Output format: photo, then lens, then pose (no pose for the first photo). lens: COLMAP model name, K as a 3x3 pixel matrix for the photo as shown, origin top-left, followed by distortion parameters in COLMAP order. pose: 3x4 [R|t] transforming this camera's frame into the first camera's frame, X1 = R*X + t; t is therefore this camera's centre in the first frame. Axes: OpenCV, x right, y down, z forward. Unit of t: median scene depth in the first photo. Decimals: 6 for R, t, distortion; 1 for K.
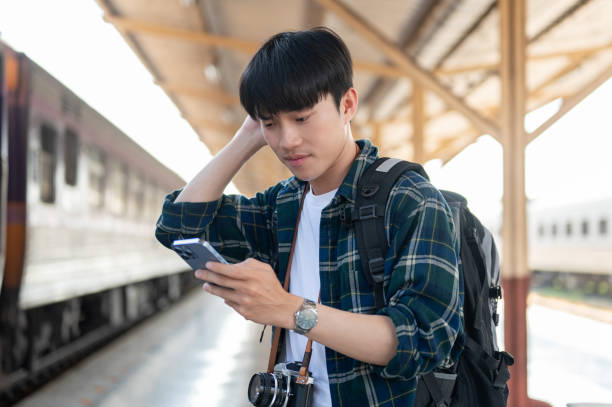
lens RADIAL K [[949.5, 0, 307.2], [0, 949.5, 190.4], [0, 0, 1]] dist [-0.004780, 0.006143]
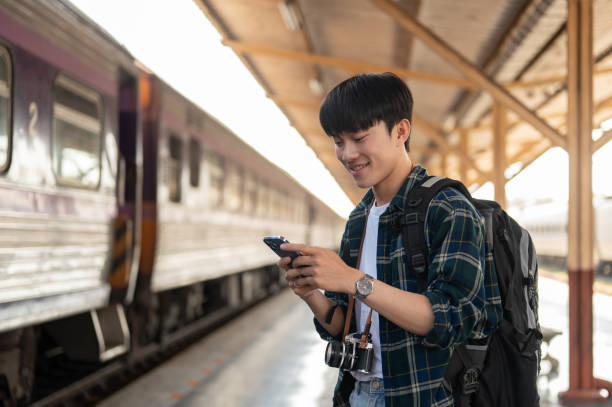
lens RADIAL K [[843.9, 0, 306.0], [0, 843.9, 203.5], [0, 0, 1]] dist [-0.017412, -0.093375]
pose [[0.993594, 0.002782, -0.112975, 0.031437], [-0.000922, 0.999863, 0.016520, -0.010798], [0.113005, -0.016310, 0.993461, -0.107014]]
